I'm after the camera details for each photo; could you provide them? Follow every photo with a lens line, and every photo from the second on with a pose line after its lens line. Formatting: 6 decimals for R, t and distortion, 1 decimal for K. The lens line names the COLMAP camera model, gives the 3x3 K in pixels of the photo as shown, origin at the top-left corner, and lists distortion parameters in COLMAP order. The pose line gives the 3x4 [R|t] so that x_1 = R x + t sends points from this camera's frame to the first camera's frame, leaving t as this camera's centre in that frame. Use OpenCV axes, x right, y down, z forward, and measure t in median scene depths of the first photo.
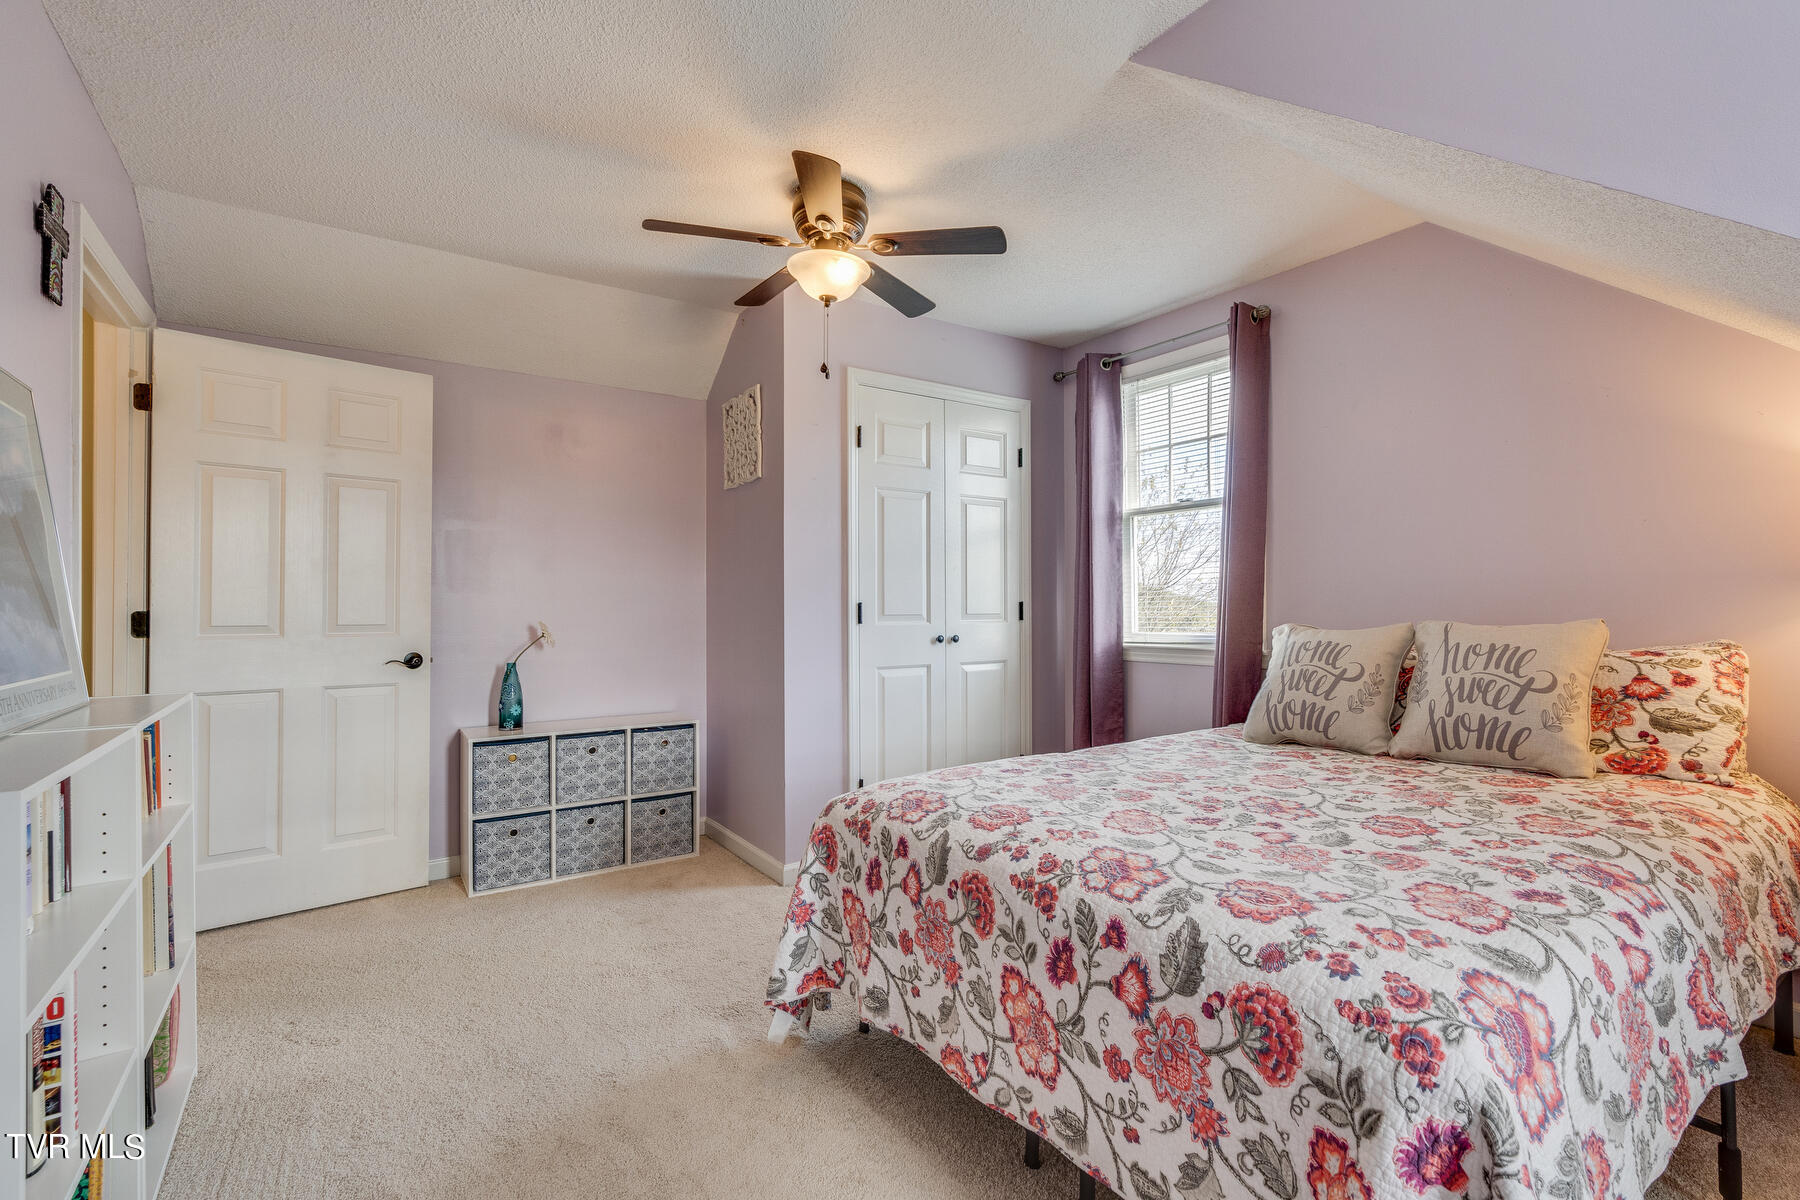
lens RADIAL K [[798.5, 0, 899.9], [0, 798.5, 601.6], [0, 0, 1]] dist [-0.003945, -0.000360]
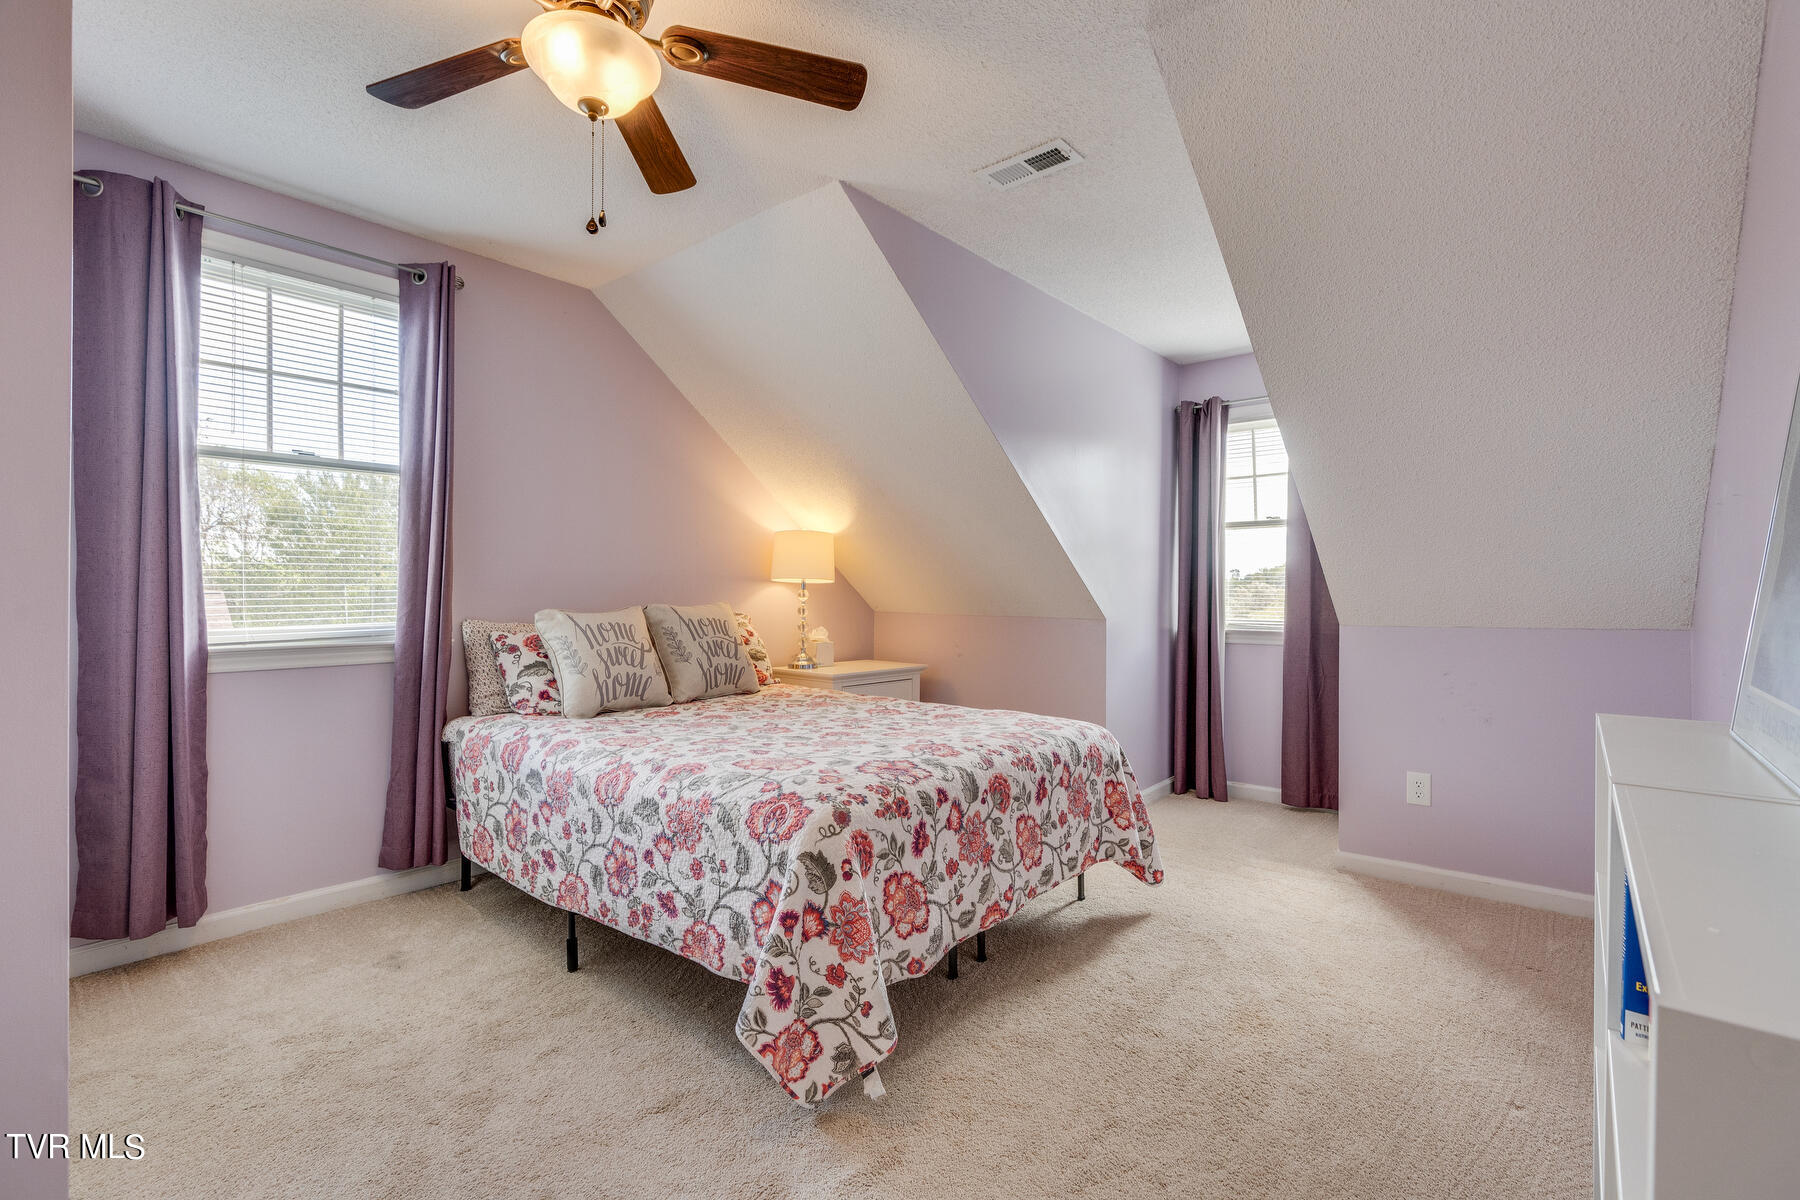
lens RADIAL K [[798.5, 0, 899.2], [0, 798.5, 605.7], [0, 0, 1]] dist [-0.003945, -0.000360]
pose [[-0.256128, -0.005179, 0.966629, -1.196031], [-0.009750, 0.999949, 0.002774, 0.025129], [-0.966594, -0.008714, -0.256165, 1.453032]]
